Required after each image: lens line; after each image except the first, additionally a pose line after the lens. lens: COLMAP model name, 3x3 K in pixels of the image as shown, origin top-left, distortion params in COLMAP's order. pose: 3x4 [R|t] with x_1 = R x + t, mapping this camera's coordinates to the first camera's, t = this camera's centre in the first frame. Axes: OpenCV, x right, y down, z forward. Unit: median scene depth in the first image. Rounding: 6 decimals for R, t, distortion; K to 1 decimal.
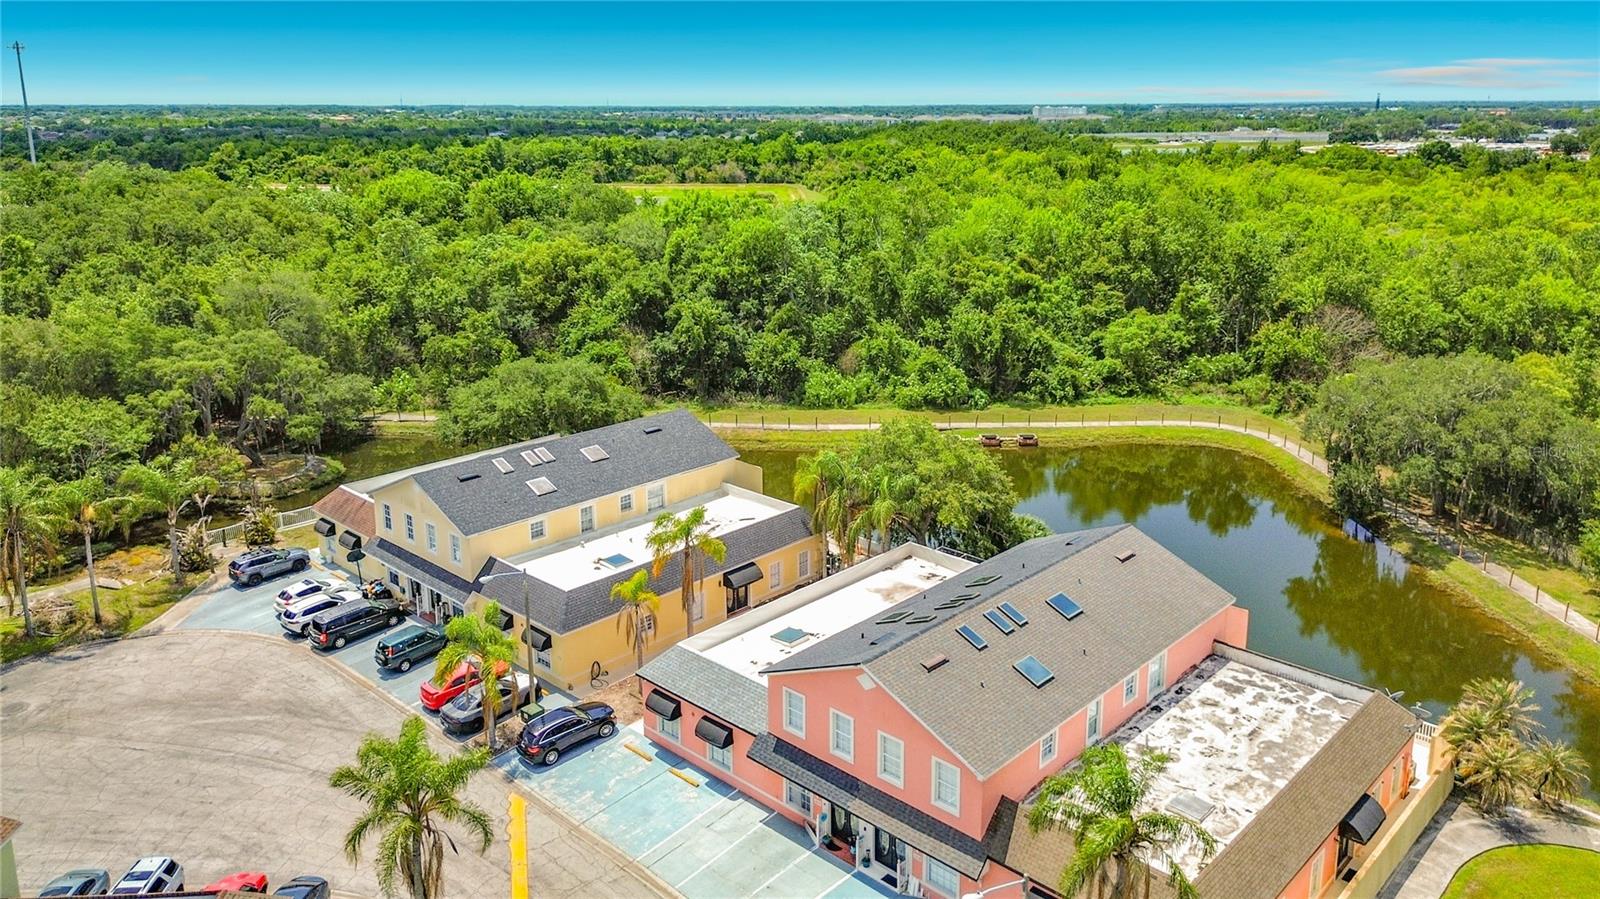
lens RADIAL K [[1159.9, 0, 792.2], [0, 1159.9, 387.1], [0, 0, 1]] dist [0.080960, -0.102974]
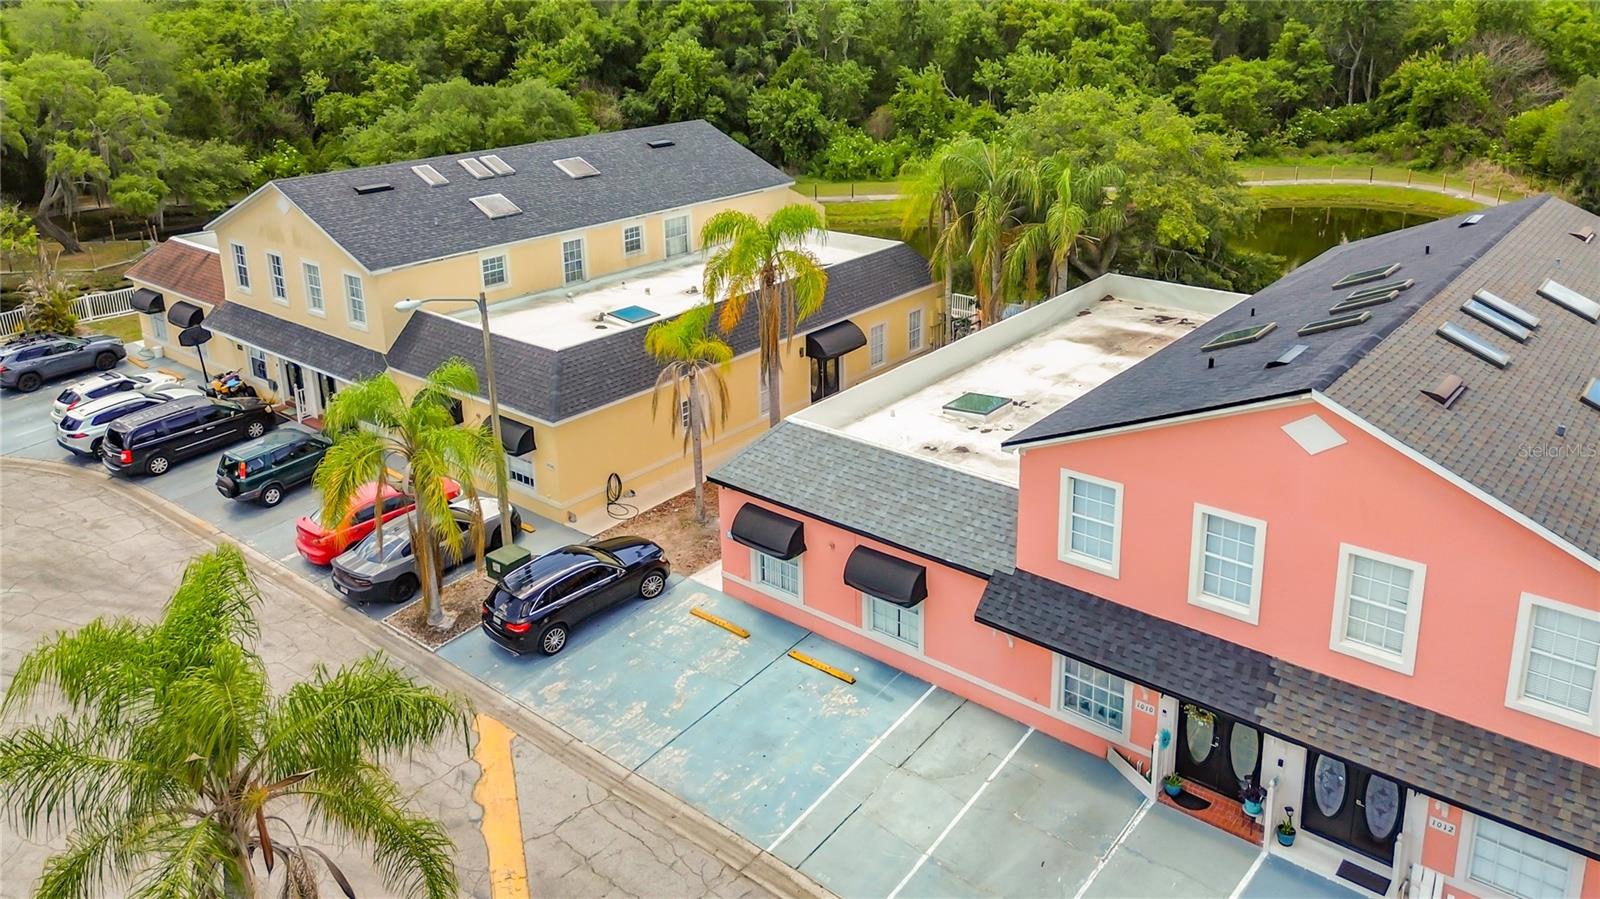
lens RADIAL K [[1177.3, 0, 803.0], [0, 1177.3, 318.0], [0, 0, 1]] dist [0.037962, 0.000891]
pose [[0.997556, -0.031205, 0.062510, -0.091950], [0.028211, 0.998439, 0.048214, 0.113174], [-0.063917, -0.046333, 0.996879, 0.356154]]
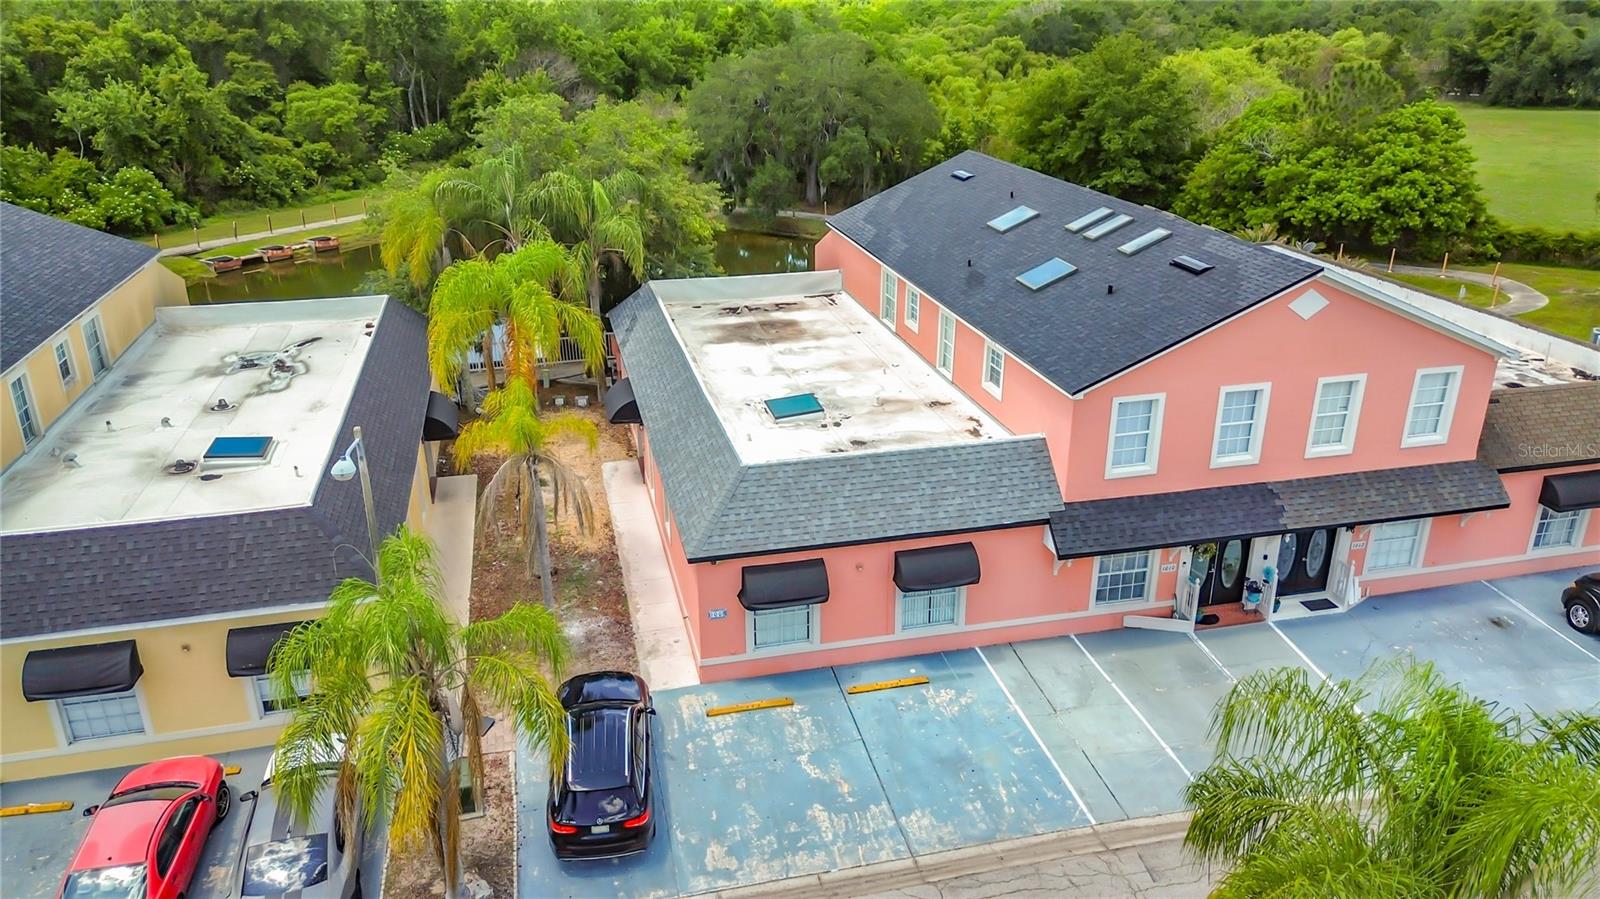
lens RADIAL K [[1140.2, 0, 800.0], [0, 1140.2, 449.5], [0, 0, 1]] dist [0.082008, -0.096409]
pose [[0.542509, -0.309752, 0.780857, -0.333174], [0.201015, 0.950399, 0.237348, 0.082865], [-0.815645, 0.028201, 0.577865, 0.537737]]
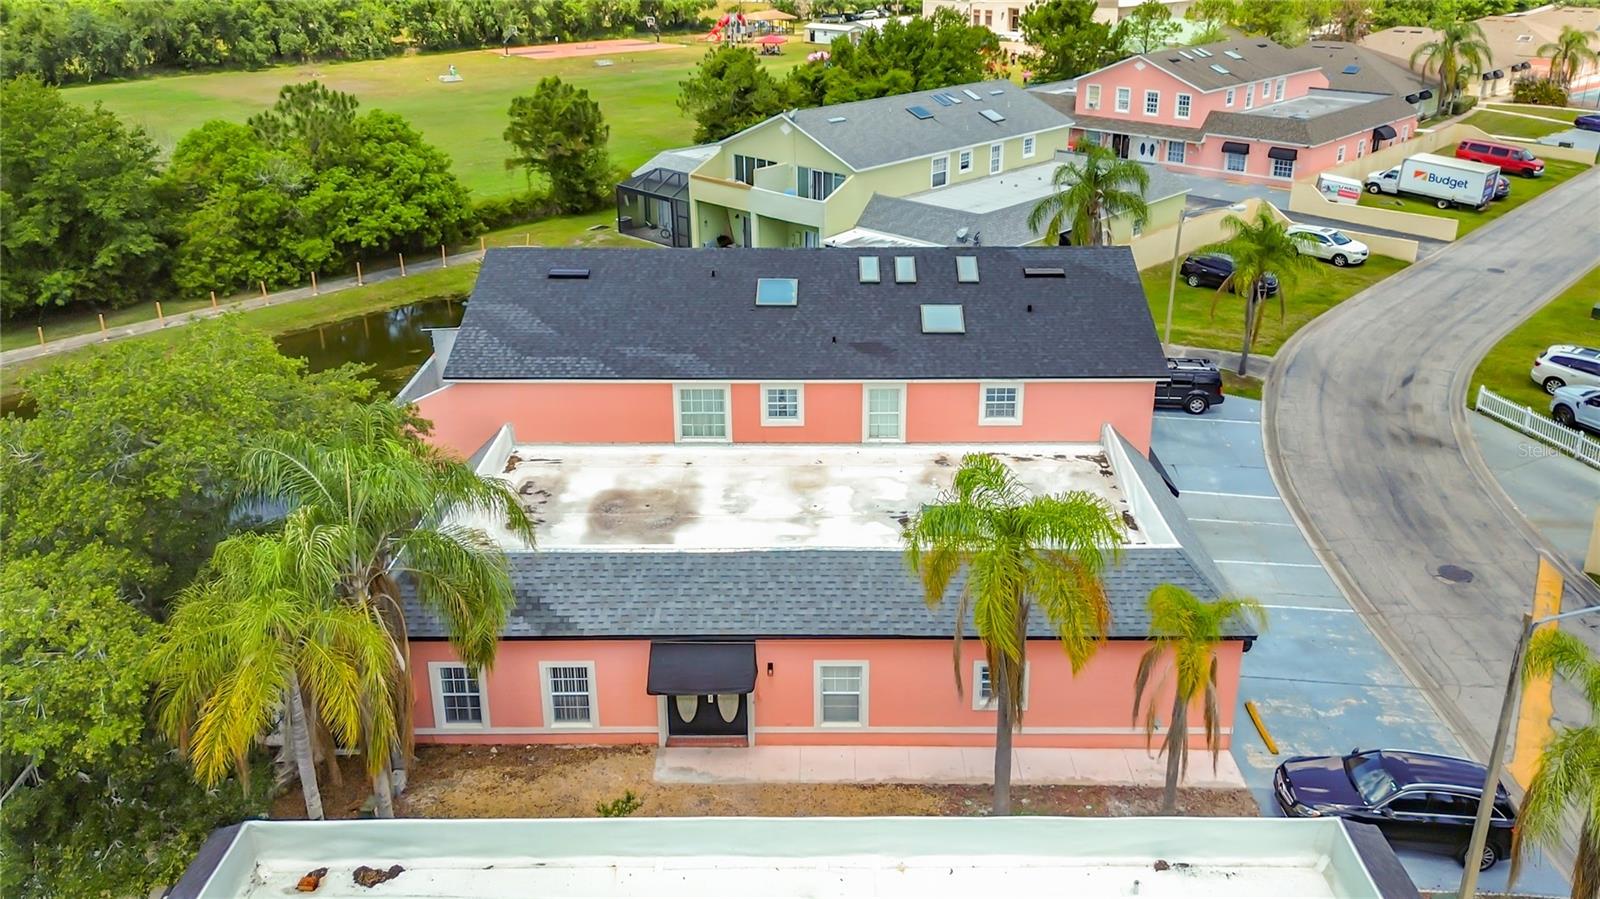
lens RADIAL K [[1163.1, 0, 821.2], [0, 1163.1, 334.9], [0, 0, 1]] dist [0.045236, -0.050108]
pose [[-0.694176, -0.234302, 0.680605, -0.235551], [0.170005, 0.865422, 0.471321, -0.093325], [-0.699442, 0.442885, -0.560922, 1.016563]]
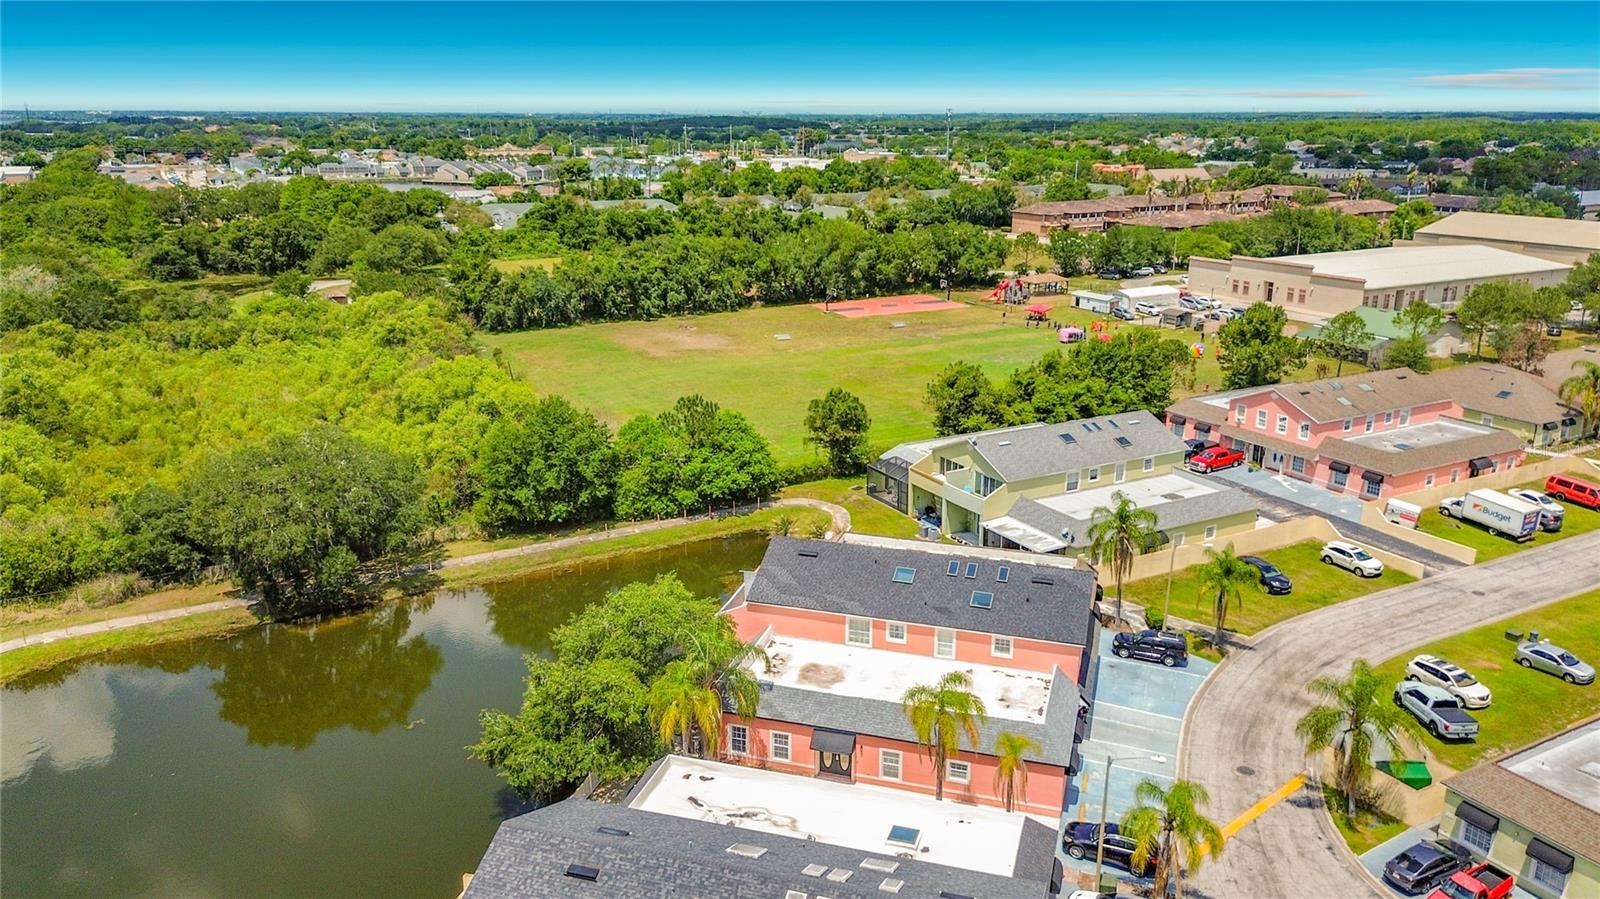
lens RADIAL K [[1155.2, 0, 787.0], [0, 1155.2, 447.3], [0, 0, 1]] dist [0.110465, -0.119586]
pose [[-0.442837, -0.243469, 0.862913, -0.680622], [0.213624, 0.906058, 0.365271, -0.371710], [-0.870782, 0.346094, -0.349225, 1.146234]]
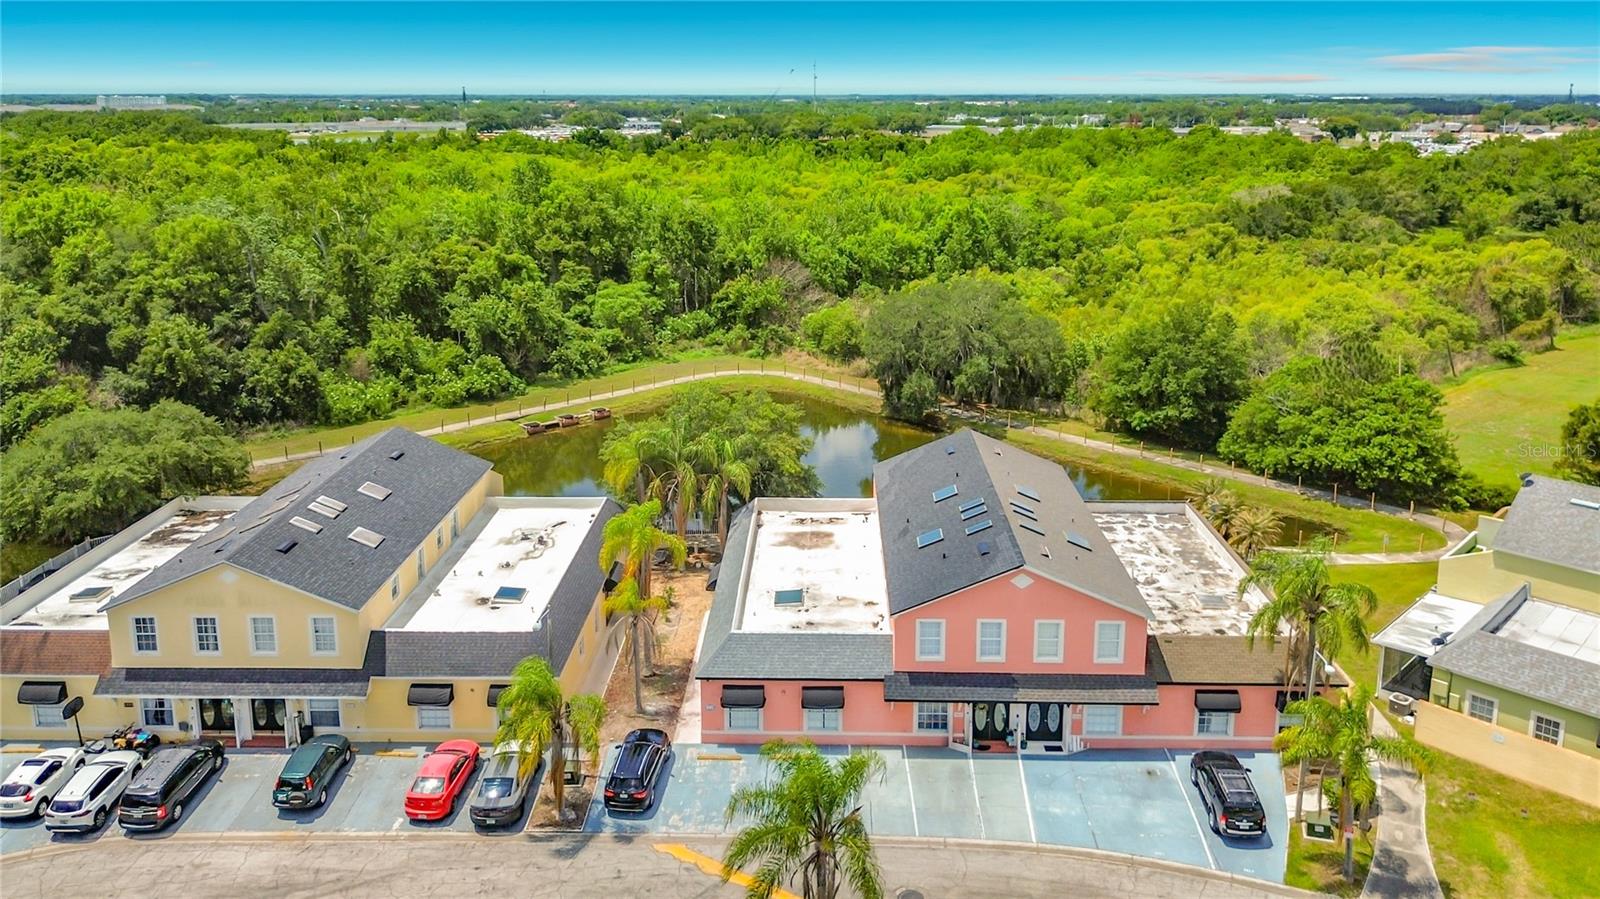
lens RADIAL K [[1185.5, 0, 811.5], [0, 1185.5, 352.9], [0, 0, 1]] dist [0.044162, -0.053520]
pose [[0.735248, -0.140370, 0.663104, -0.494268], [0.156673, 0.987022, 0.035220, -0.020167], [-0.659442, 0.077995, 0.747699, 0.164894]]
